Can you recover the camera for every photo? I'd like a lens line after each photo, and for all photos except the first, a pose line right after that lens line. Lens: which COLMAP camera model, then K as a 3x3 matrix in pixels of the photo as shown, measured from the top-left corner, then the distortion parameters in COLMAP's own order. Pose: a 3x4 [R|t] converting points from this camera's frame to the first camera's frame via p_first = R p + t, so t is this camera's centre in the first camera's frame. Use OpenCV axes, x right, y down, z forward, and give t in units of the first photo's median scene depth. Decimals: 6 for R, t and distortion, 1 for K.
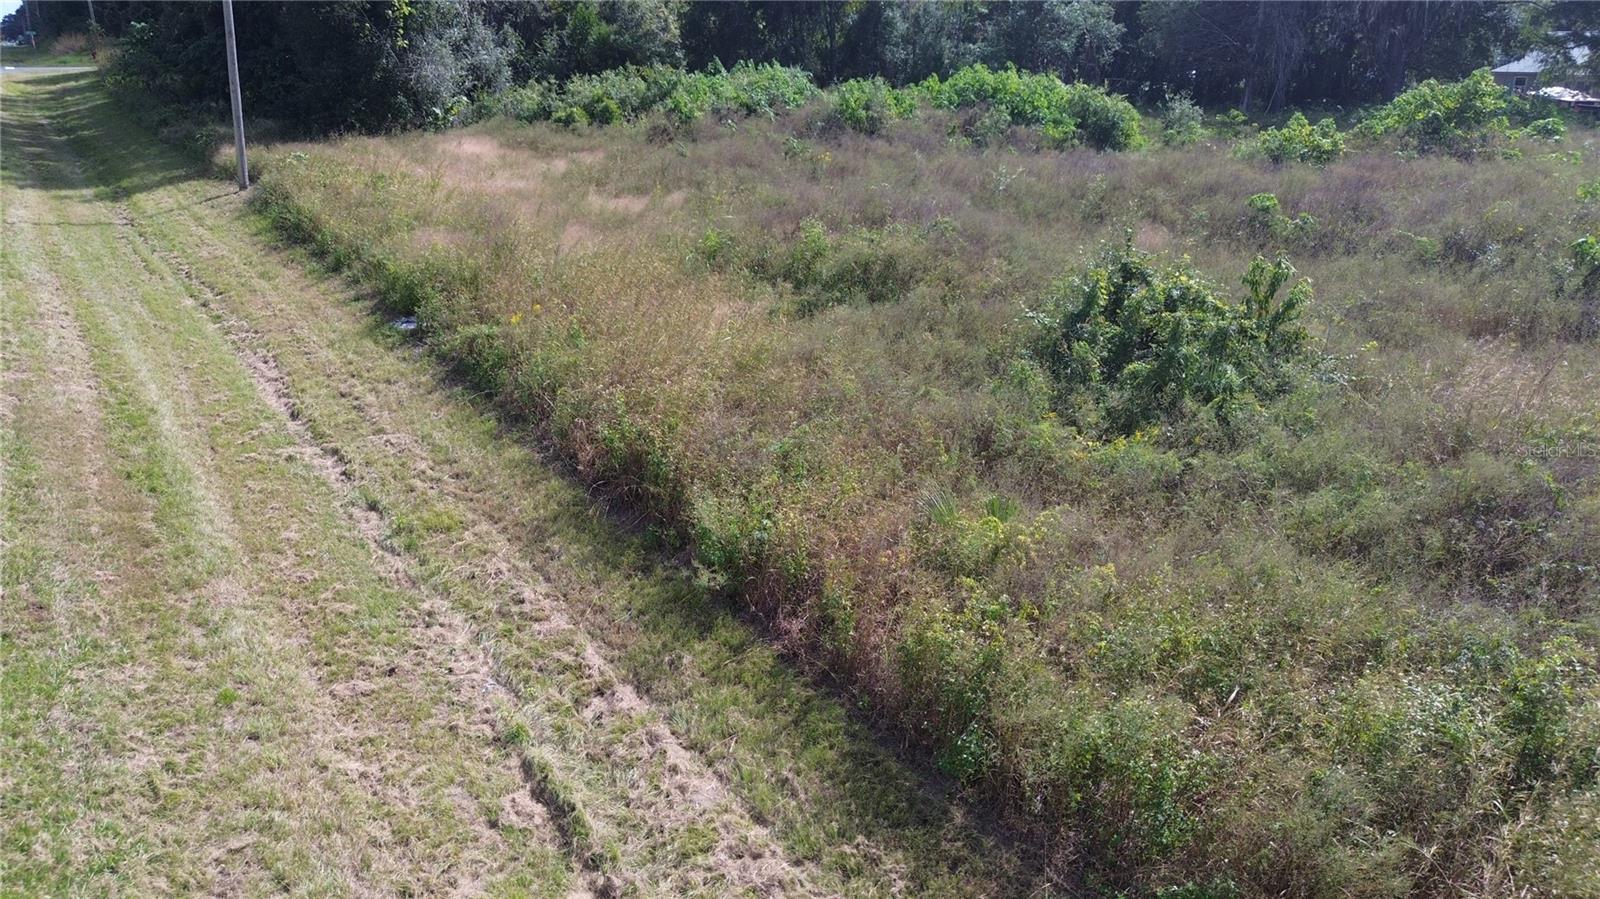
lens RADIAL K [[1131.3, 0, 795.0], [0, 1131.3, 464.3], [0, 0, 1]] dist [0.070549, -0.066263]
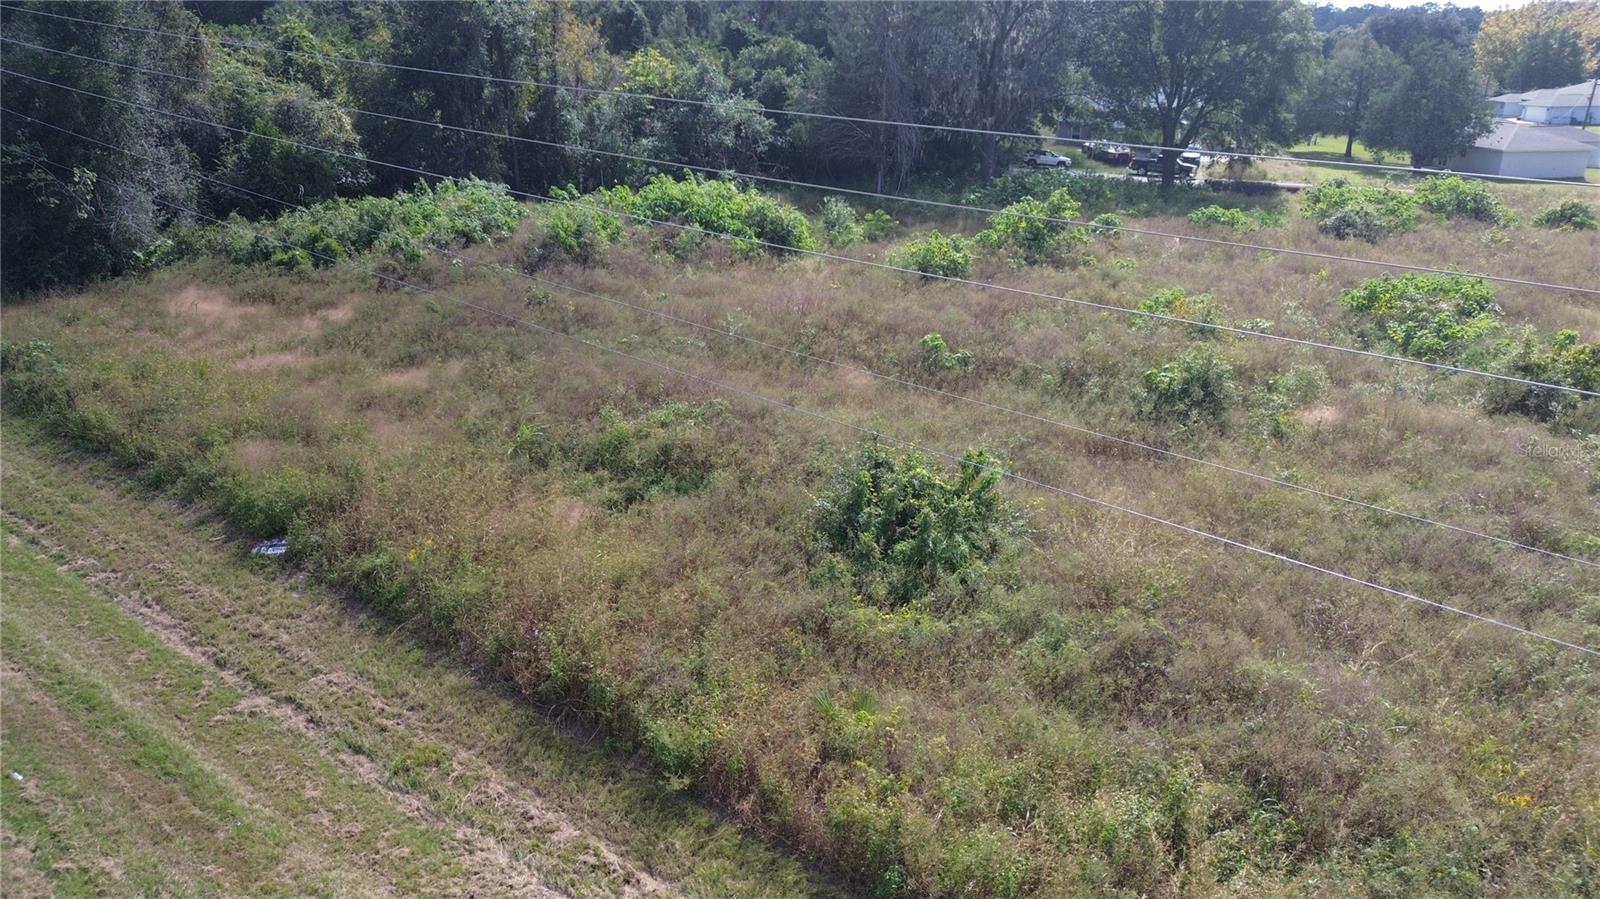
lens RADIAL K [[1131.3, 0, 795.0], [0, 1131.3, 464.3], [0, 0, 1]] dist [0.070549, -0.066263]
pose [[0.950455, -0.111513, 0.290171, -0.232951], [0.111434, 0.993629, 0.016851, -0.232551], [-0.290202, 0.016319, 0.956826, -0.331162]]
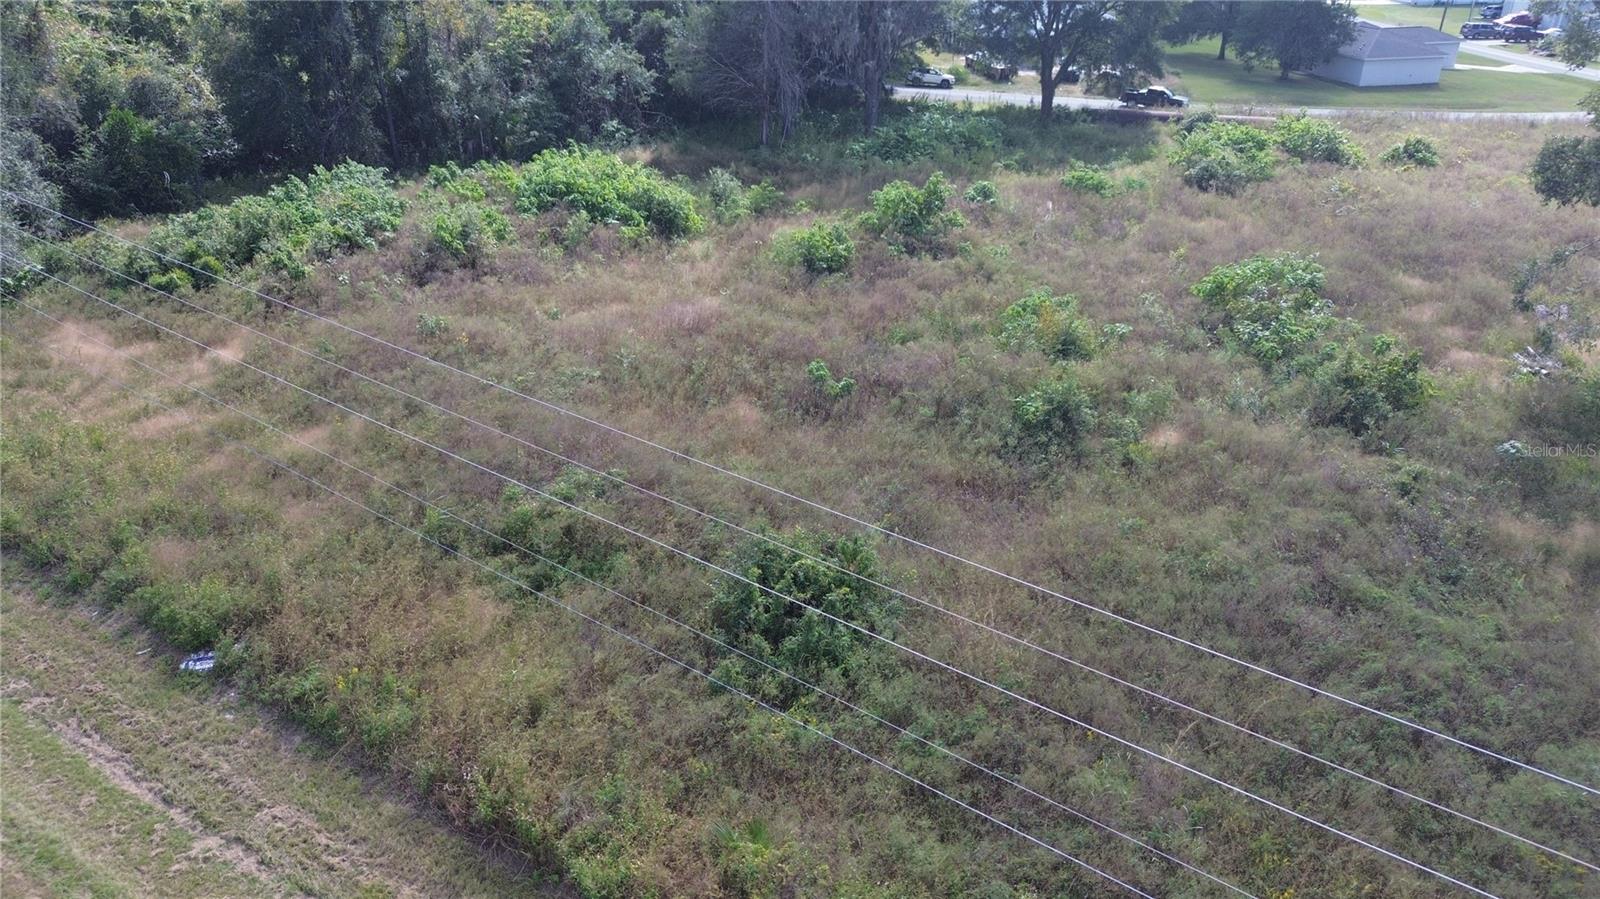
lens RADIAL K [[1131.3, 0, 795.0], [0, 1131.3, 464.3], [0, 0, 1]] dist [0.070549, -0.066263]
pose [[0.916775, -0.187645, 0.352581, -0.212327], [0.144828, 0.978867, 0.144376, -0.571923], [-0.372222, -0.081297, 0.924577, -0.465353]]
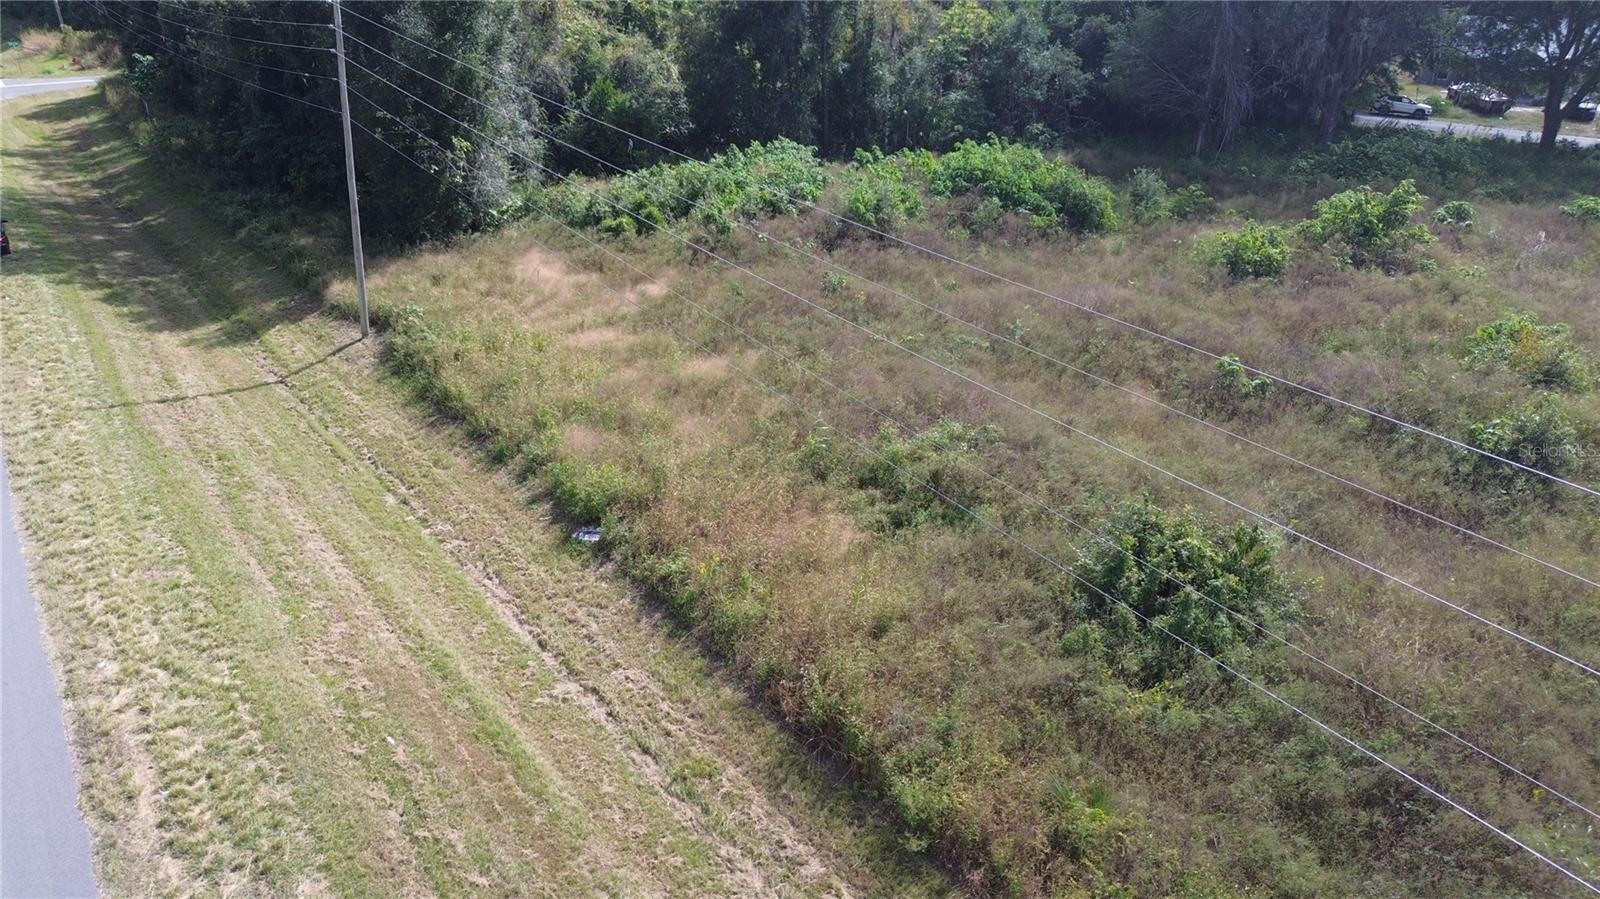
lens RADIAL K [[1131.3, 0, 795.0], [0, 1131.3, 464.3], [0, 0, 1]] dist [0.070549, -0.066263]
pose [[0.998386, -0.029888, 0.048300, -0.229428], [0.025875, 0.996323, 0.081673, -0.421155], [-0.050564, -0.080291, 0.995488, -0.403168]]
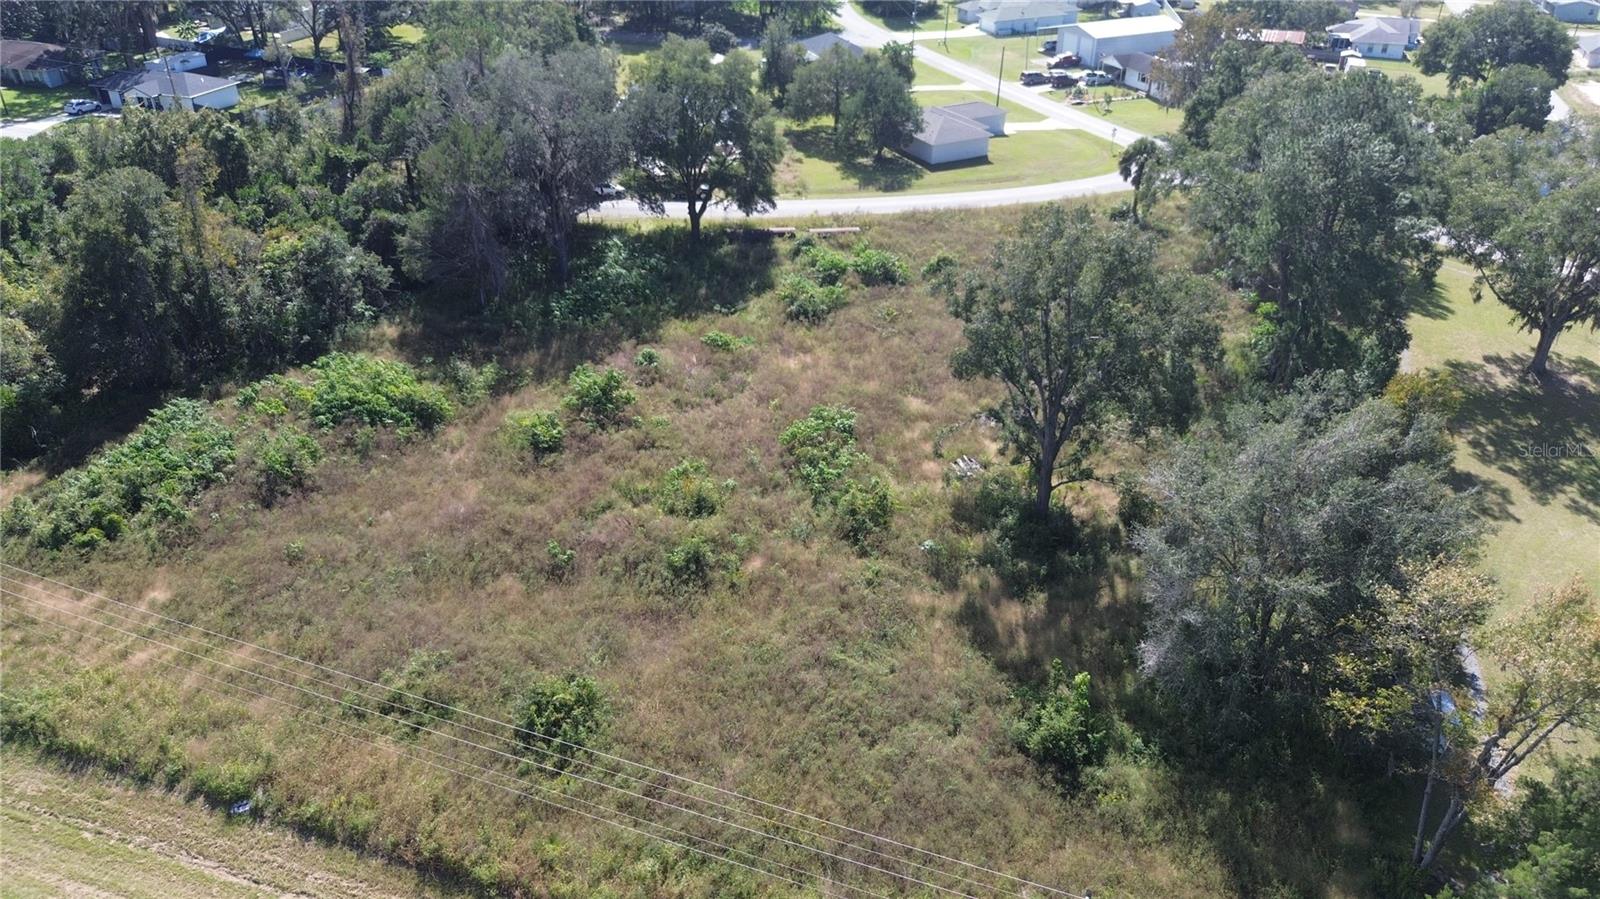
lens RADIAL K [[1143.5, 0, 795.1], [0, 1143.5, 444.7], [0, 0, 1]] dist [0.060923, -0.055032]
pose [[0.784461, -0.314705, 0.534399, -0.668626], [0.222523, 0.947137, 0.231116, -1.528036], [-0.578883, -0.062386, 0.813021, -2.055971]]
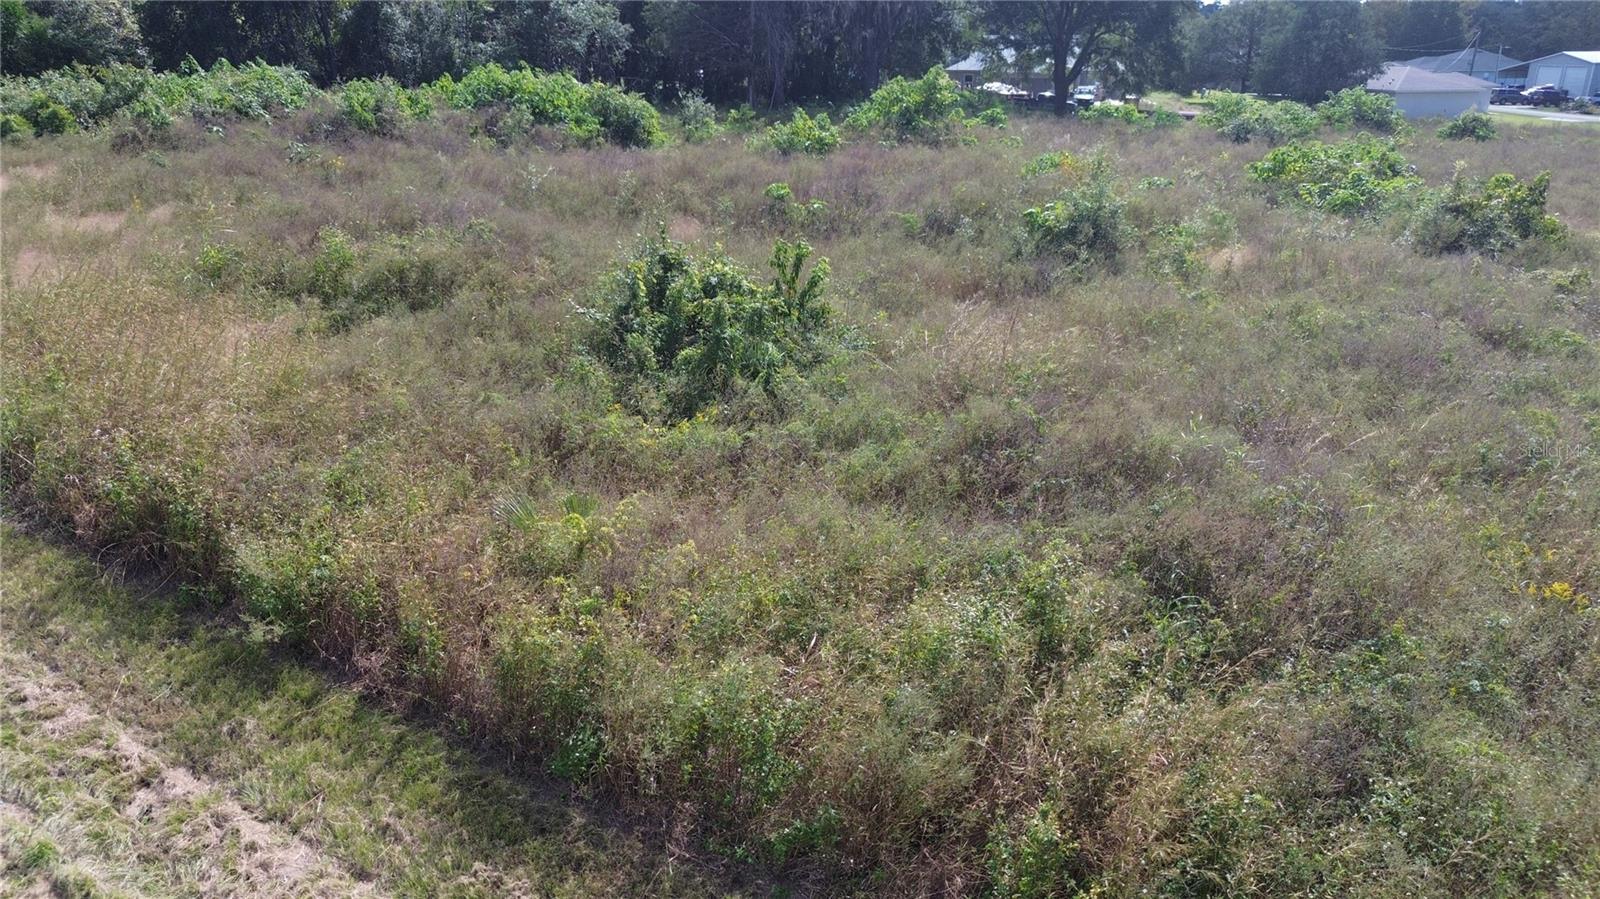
lens RADIAL K [[1143.5, 0, 795.1], [0, 1143.5, 444.7], [0, 0, 1]] dist [0.060923, -0.055032]
pose [[0.922895, -0.128312, 0.363045, -0.001809], [0.134617, 0.990865, 0.007994, 0.003326], [-0.360755, 0.041494, 0.931737, -0.009082]]
